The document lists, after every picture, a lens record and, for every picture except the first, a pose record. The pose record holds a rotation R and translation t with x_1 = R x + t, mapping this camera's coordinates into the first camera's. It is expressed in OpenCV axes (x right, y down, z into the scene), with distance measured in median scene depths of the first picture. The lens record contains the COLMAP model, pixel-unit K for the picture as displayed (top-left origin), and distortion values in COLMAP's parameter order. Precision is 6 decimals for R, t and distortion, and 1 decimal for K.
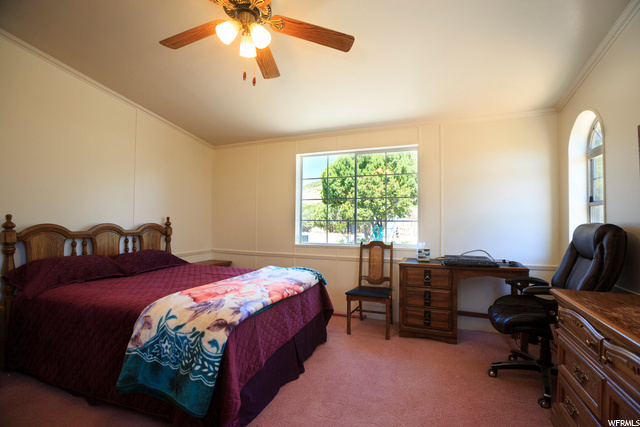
lens RADIAL K [[297.8, 0, 320.0], [0, 297.8, 213.5], [0, 0, 1]] dist [-0.002364, -0.000233]
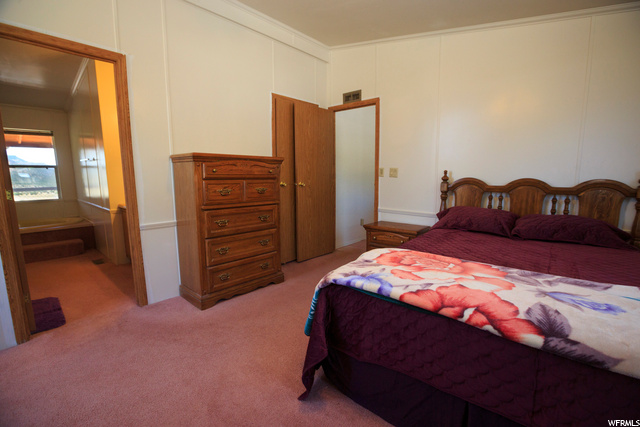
lens RADIAL K [[297.8, 0, 320.0], [0, 297.8, 213.5], [0, 0, 1]] dist [-0.002364, -0.000233]
pose [[-0.330242, 0.118847, -0.936384, 0.347235], [0.018388, 0.992663, 0.119505, 0.021071], [0.943717, 0.022247, -0.330005, 0.741373]]
